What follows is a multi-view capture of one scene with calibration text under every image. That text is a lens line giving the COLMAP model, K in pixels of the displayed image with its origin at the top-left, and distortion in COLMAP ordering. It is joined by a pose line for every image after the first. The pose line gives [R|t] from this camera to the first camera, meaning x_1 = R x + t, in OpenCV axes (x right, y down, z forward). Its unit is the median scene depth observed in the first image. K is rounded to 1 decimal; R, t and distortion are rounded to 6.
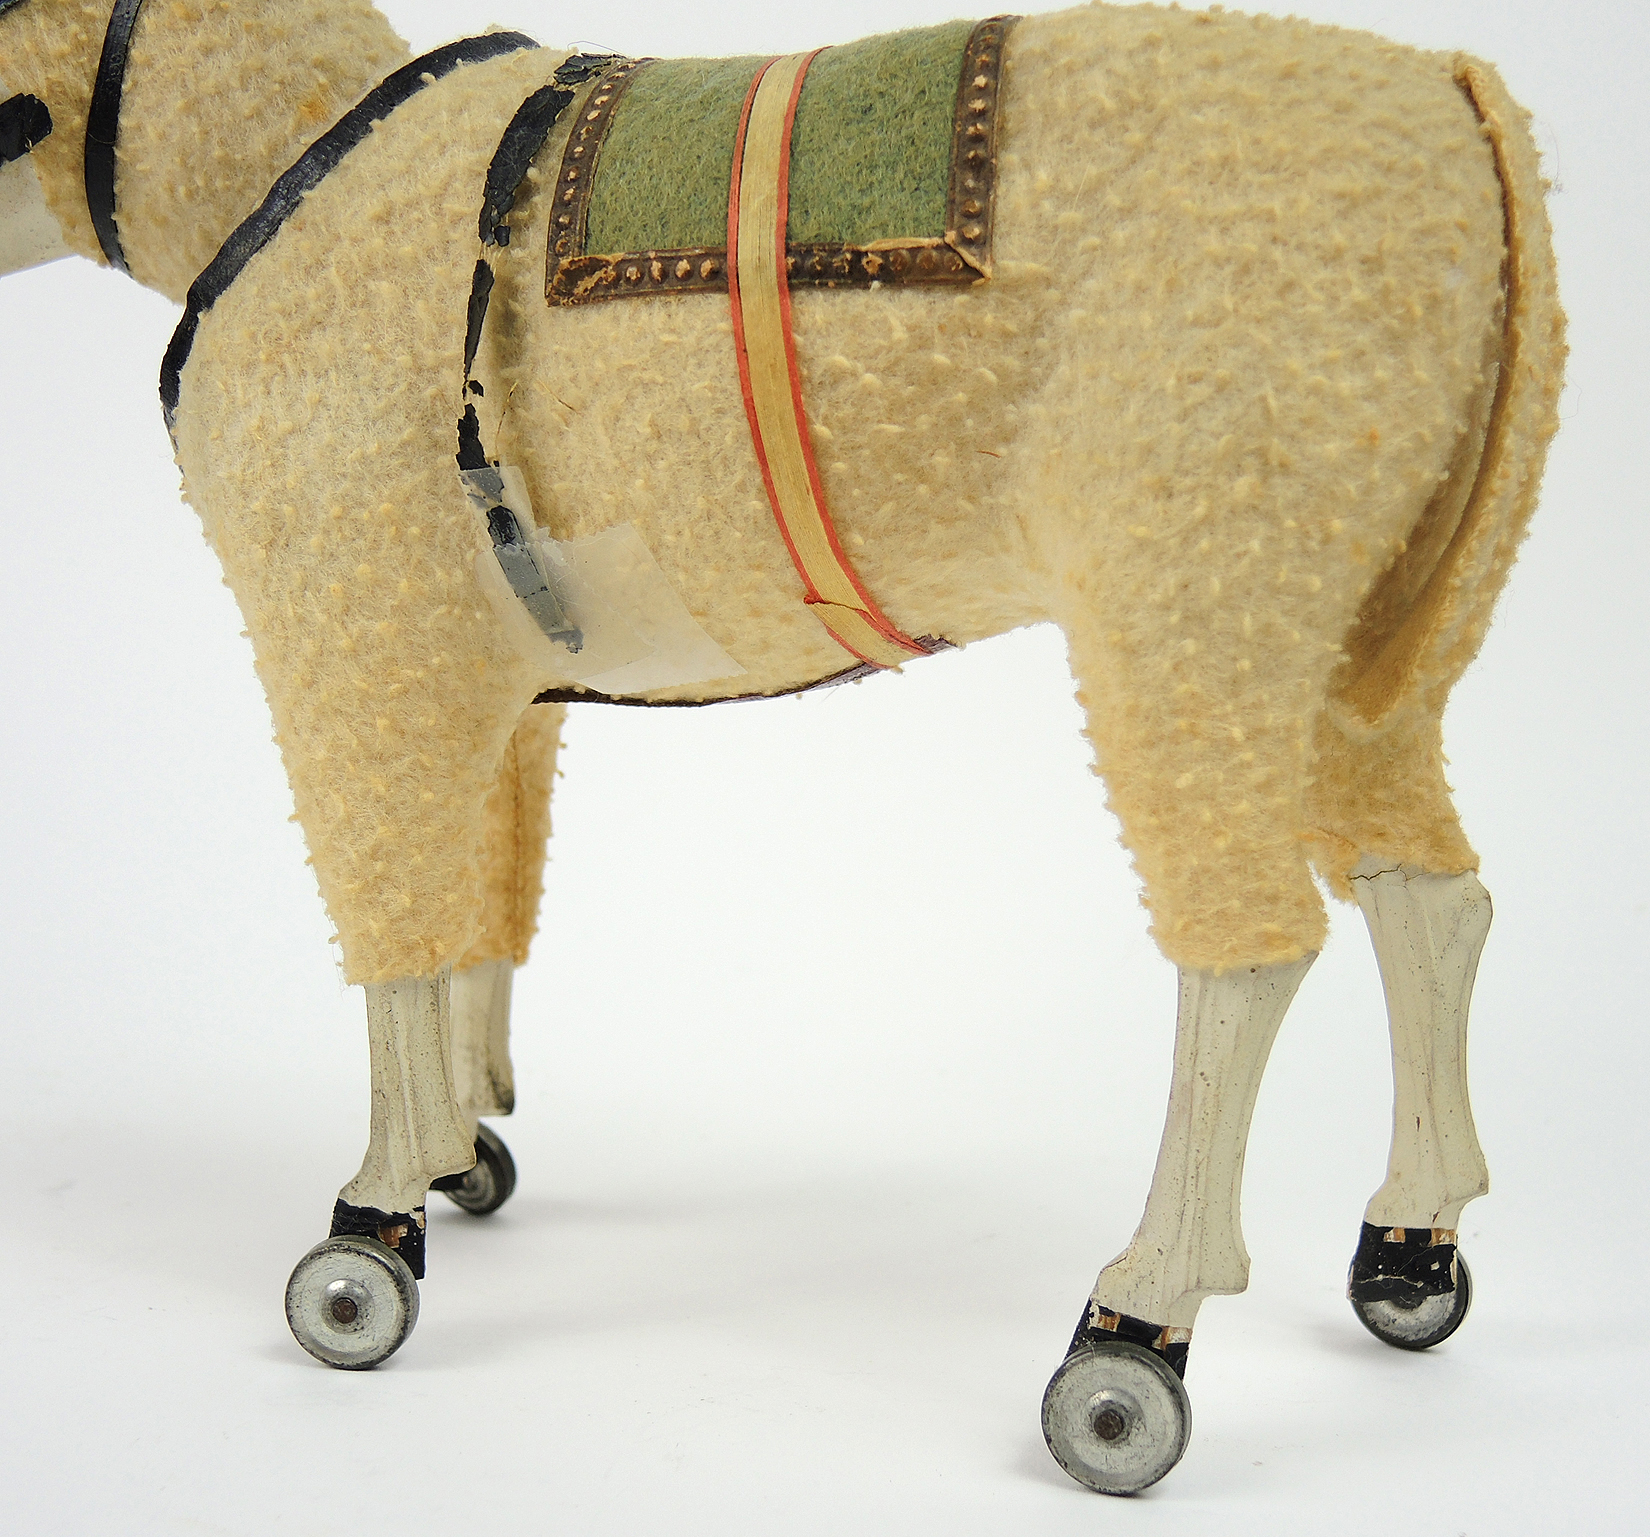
lens RADIAL K [[1629.1, 0, 826.1], [0, 1629.1, 766.1], [0, 0, 1]] dist [-0.035889, 0.000000]
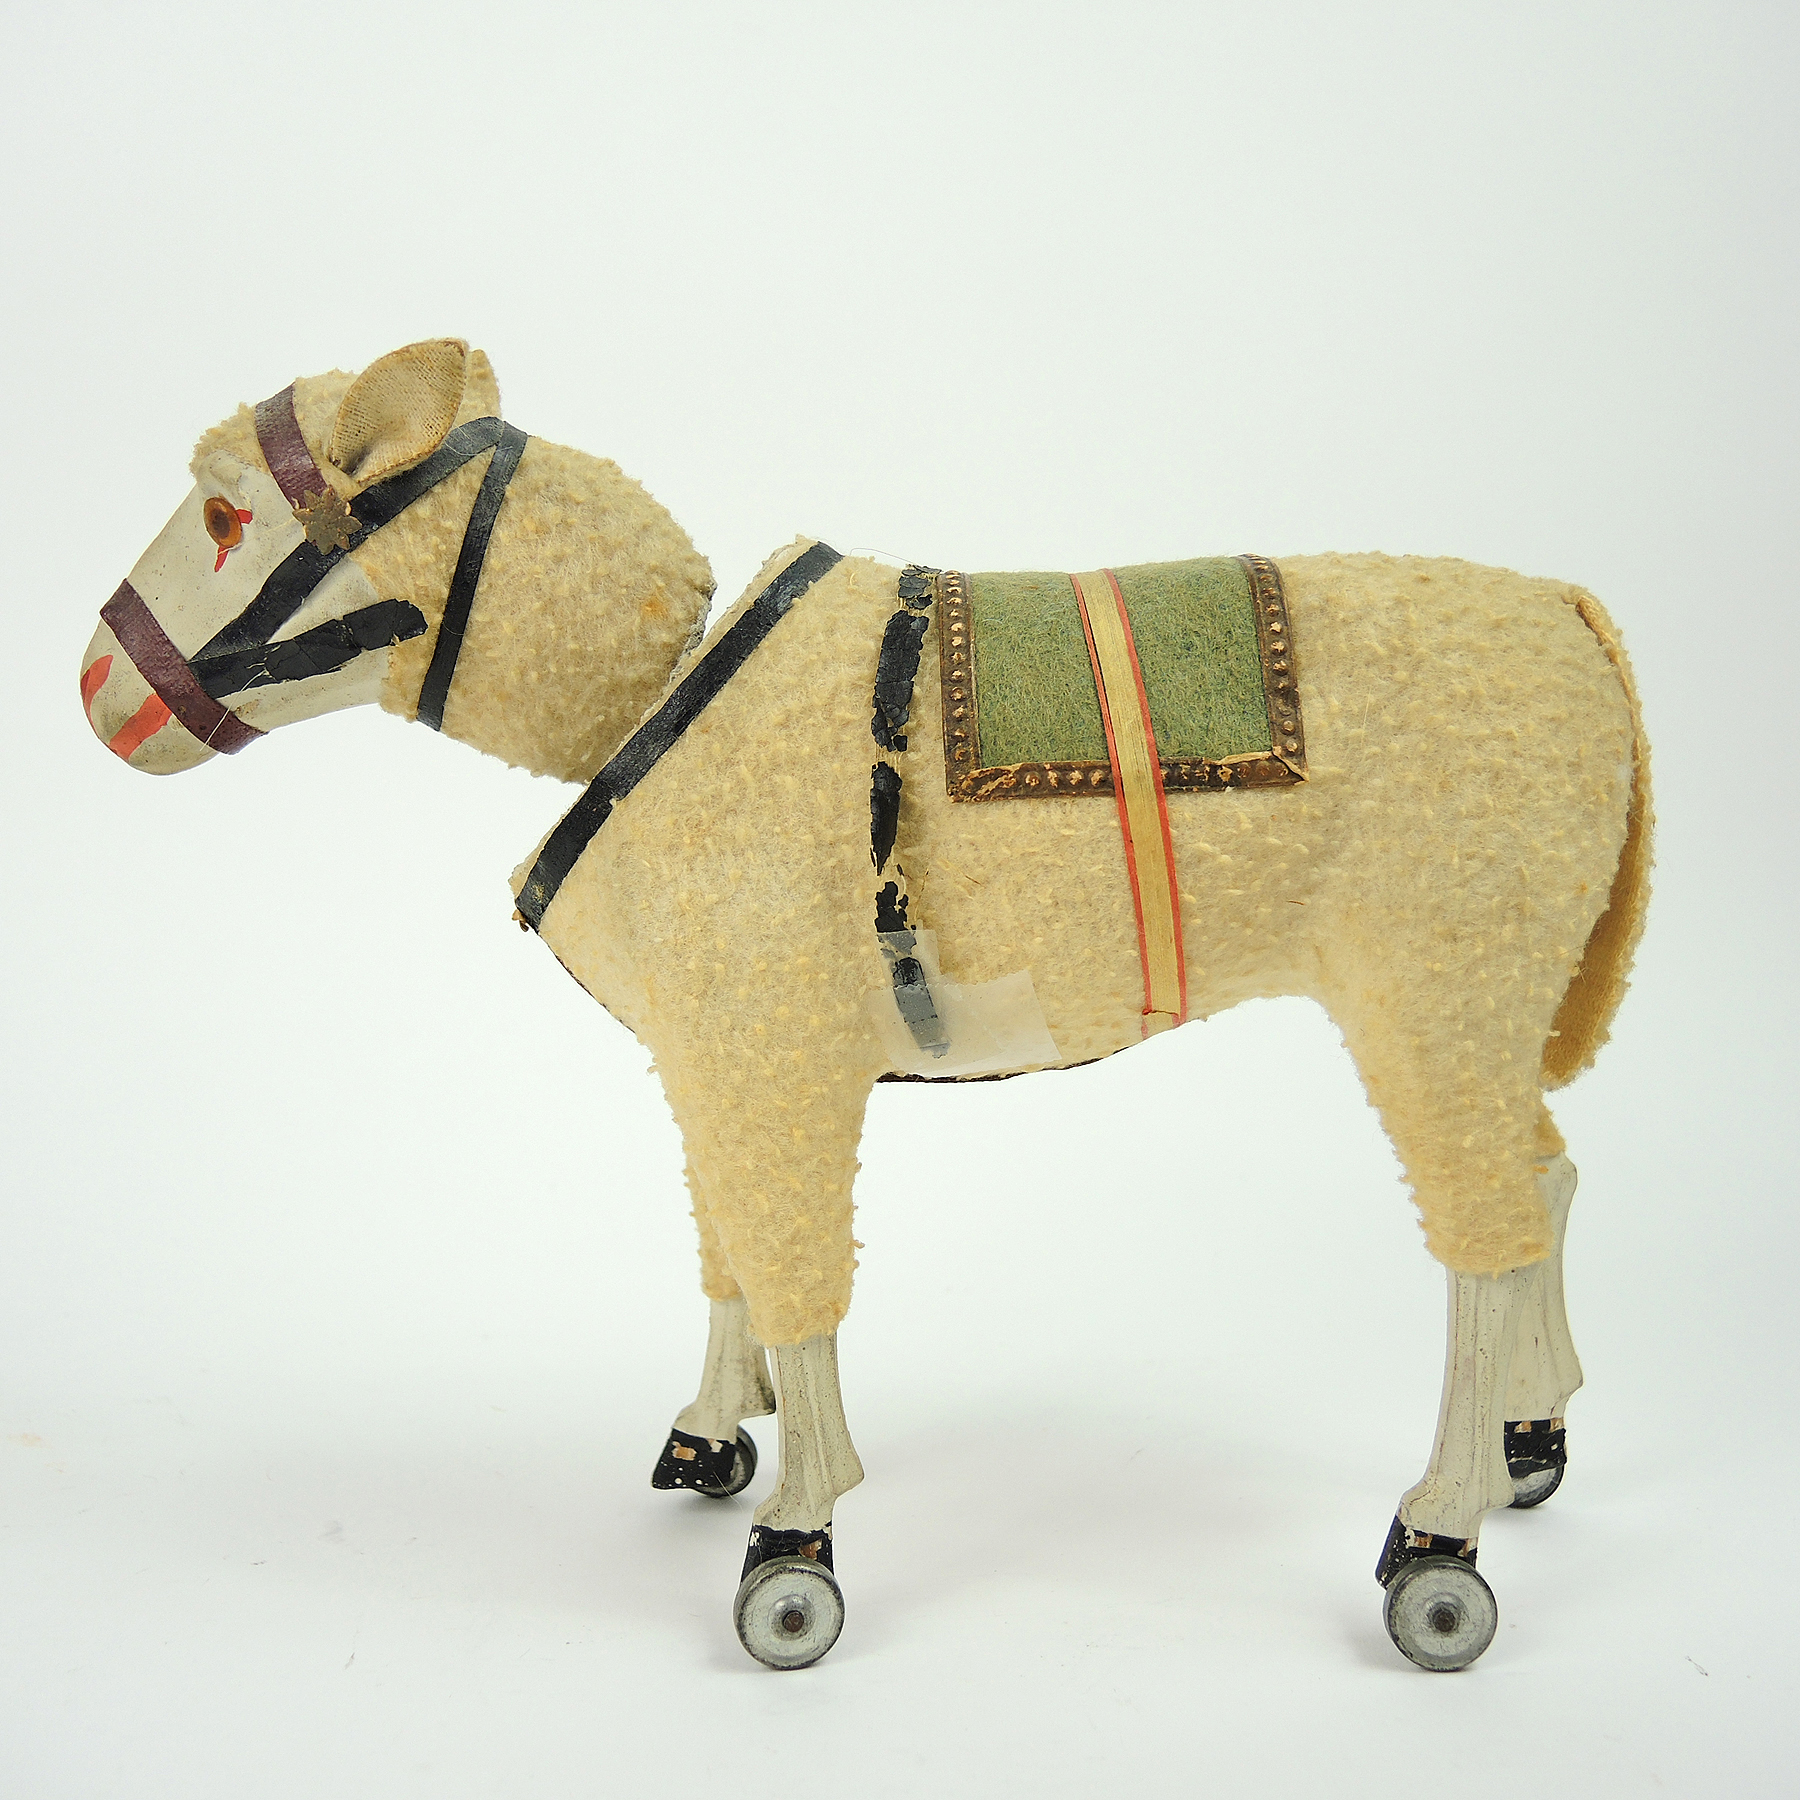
lens RADIAL K [[1505.3, 0, 900.5], [0, 1505.3, 898.2], [0, 0, 1]] dist [-0.046339, 0.022456]
pose [[0.976775, -0.064400, 0.204361, -0.460996], [0.071053, 0.997150, -0.025378, -0.185198], [-0.202145, 0.039309, 0.978566, -0.135148]]
